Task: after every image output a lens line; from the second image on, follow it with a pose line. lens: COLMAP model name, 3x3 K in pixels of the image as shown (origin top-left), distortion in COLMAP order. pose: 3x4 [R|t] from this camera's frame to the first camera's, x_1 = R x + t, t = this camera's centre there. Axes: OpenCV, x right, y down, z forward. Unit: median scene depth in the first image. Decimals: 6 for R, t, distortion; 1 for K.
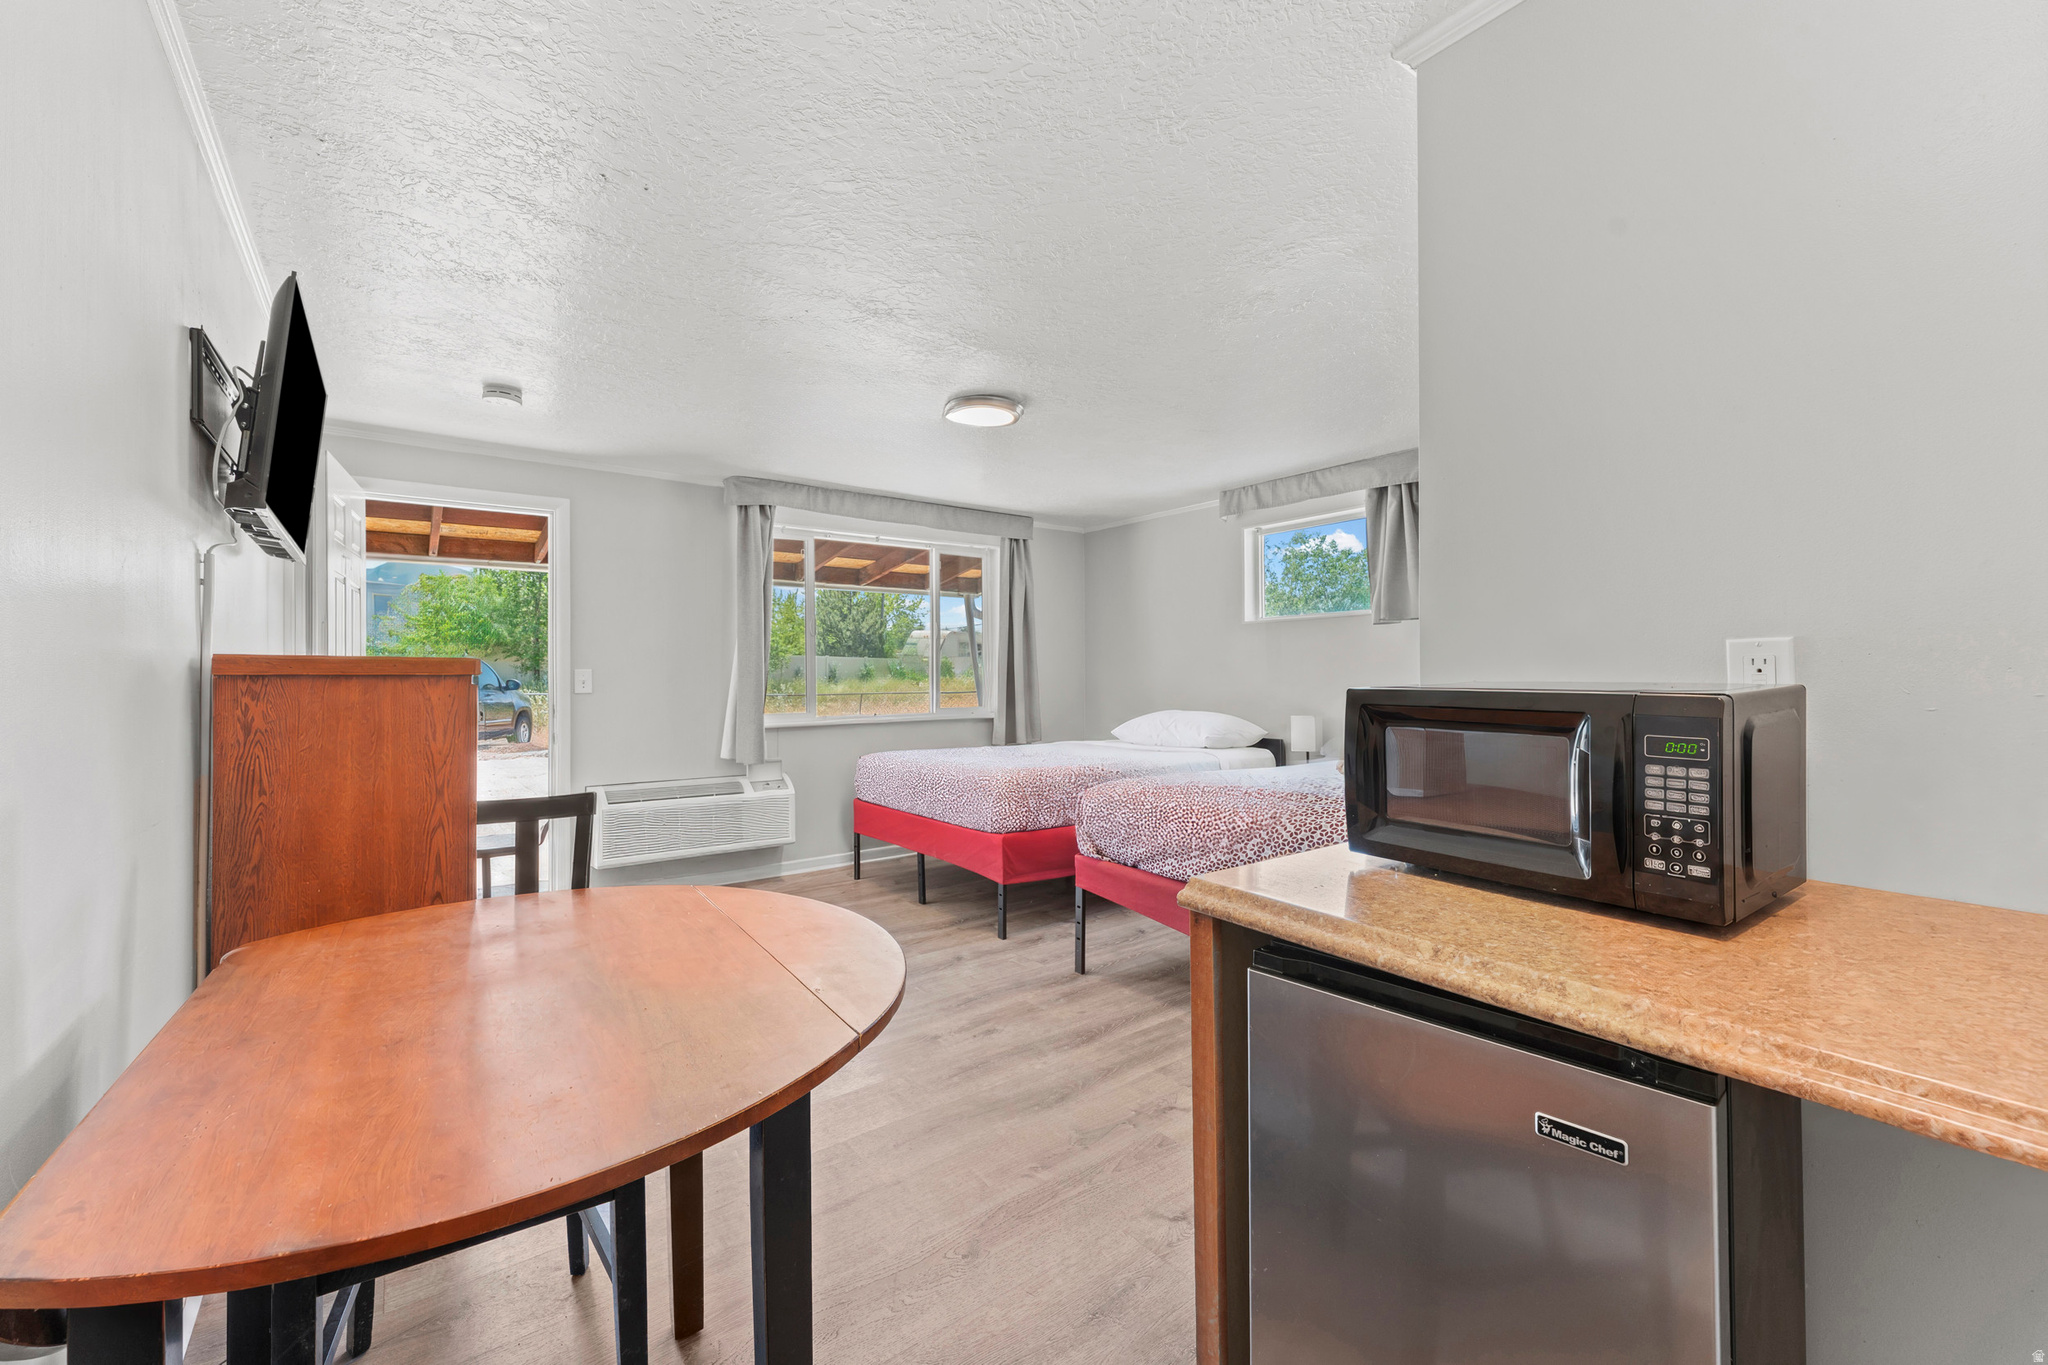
lens RADIAL K [[824.8, 0, 1027.9], [0, 824.8, 672.5], [0, 0, 1]] dist [0.000689, -0.000048]
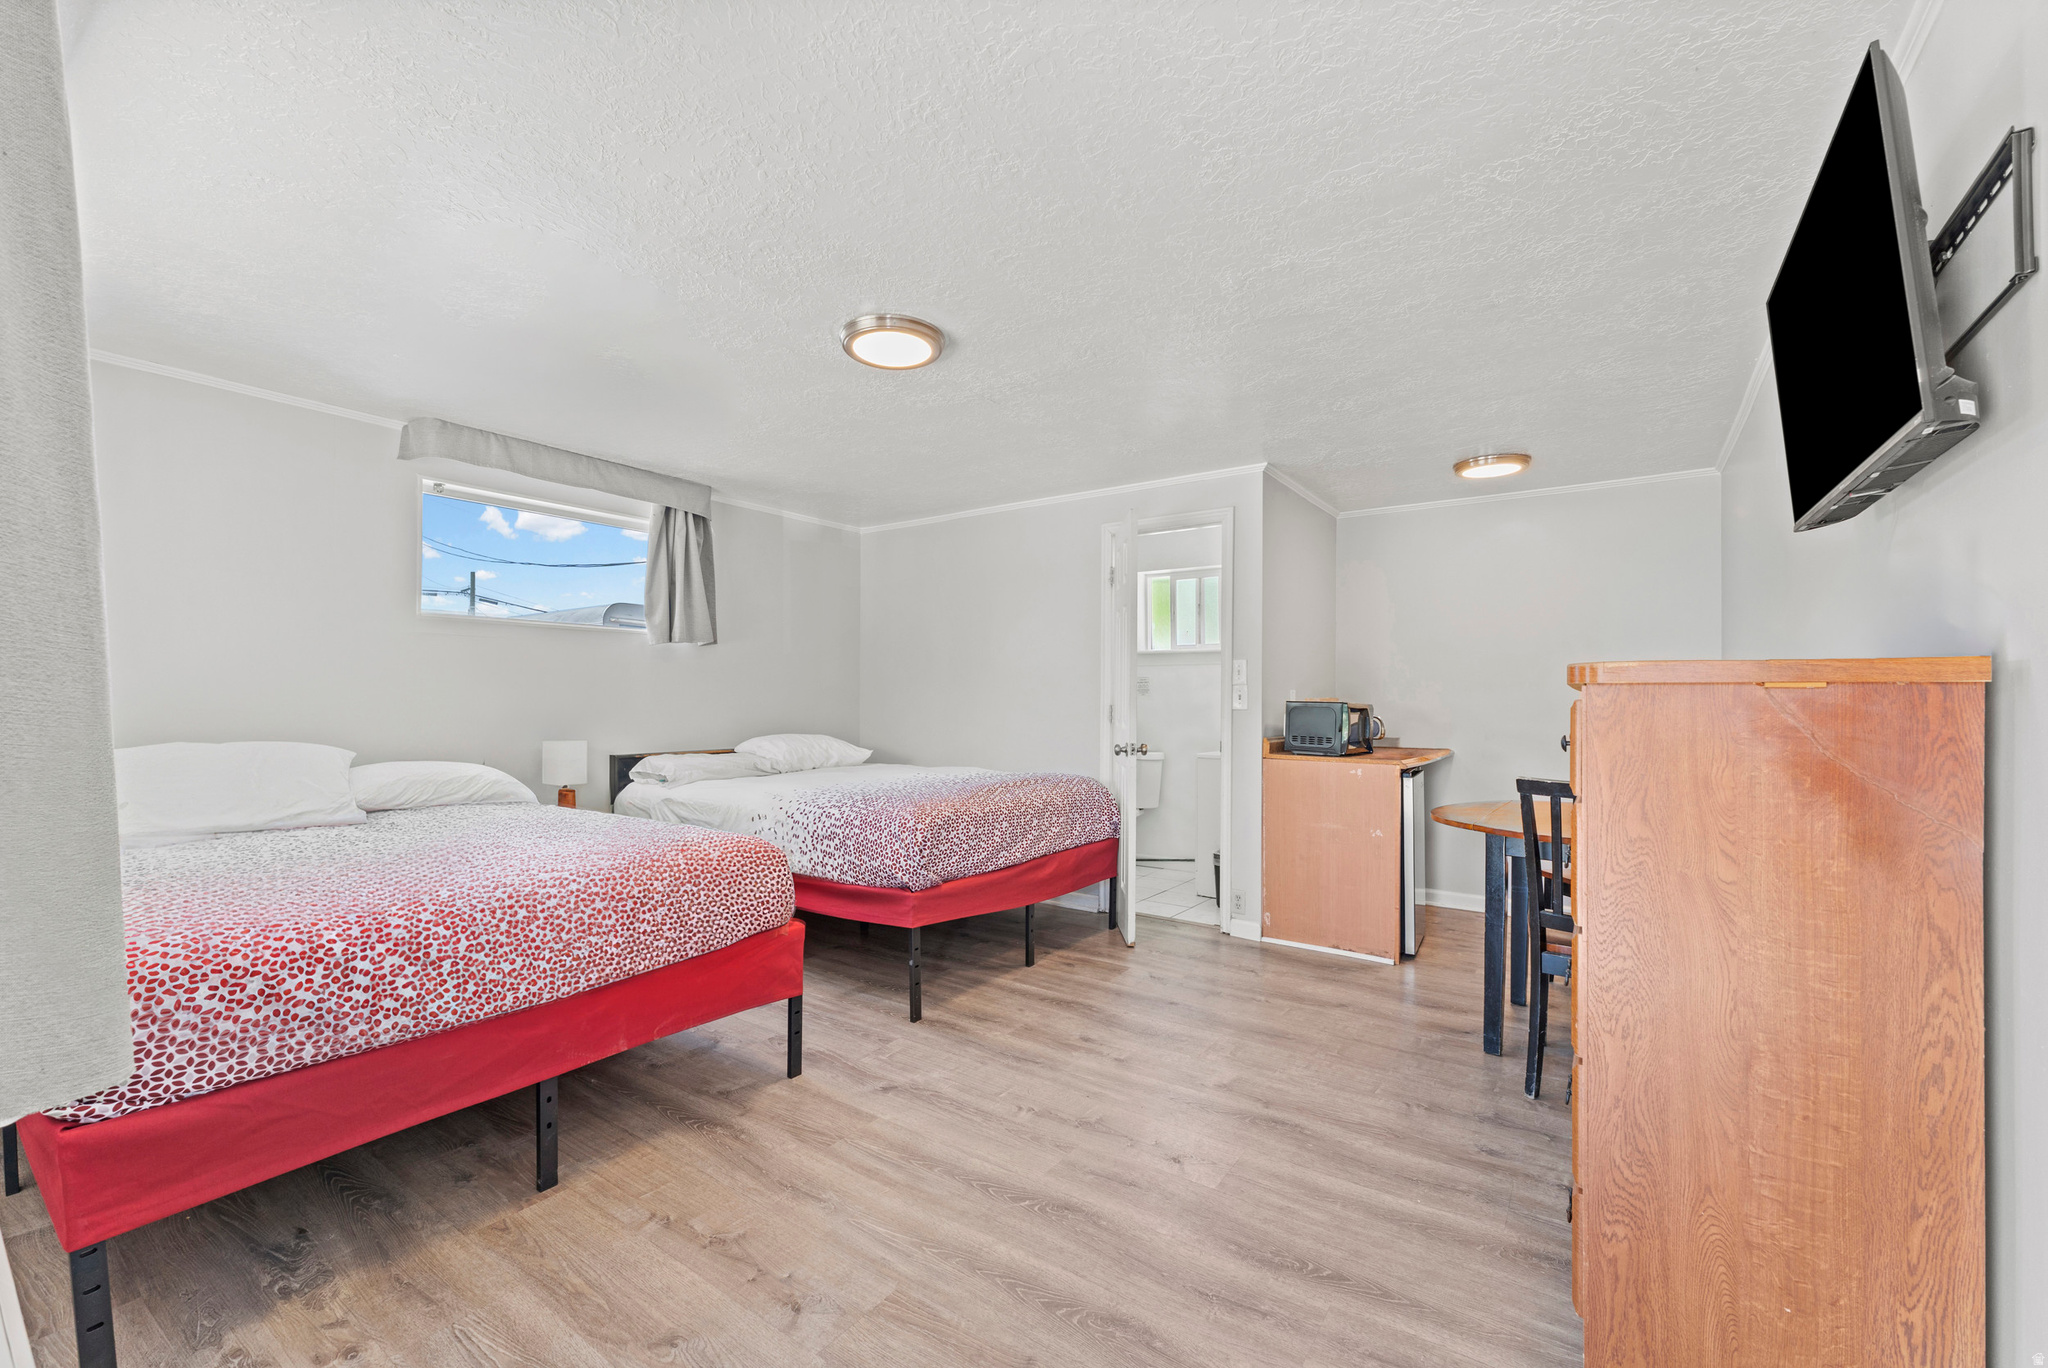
lens RADIAL K [[824.8, 0, 1028.6], [0, 824.8, 698.5], [0, 0, 1]] dist [0.000689, -0.000048]
pose [[-0.297323, 0.001480, 0.954776, -0.925281], [-0.006016, 0.999976, -0.003424, 0.009721], [-0.954758, -0.006762, -0.297307, 1.259073]]
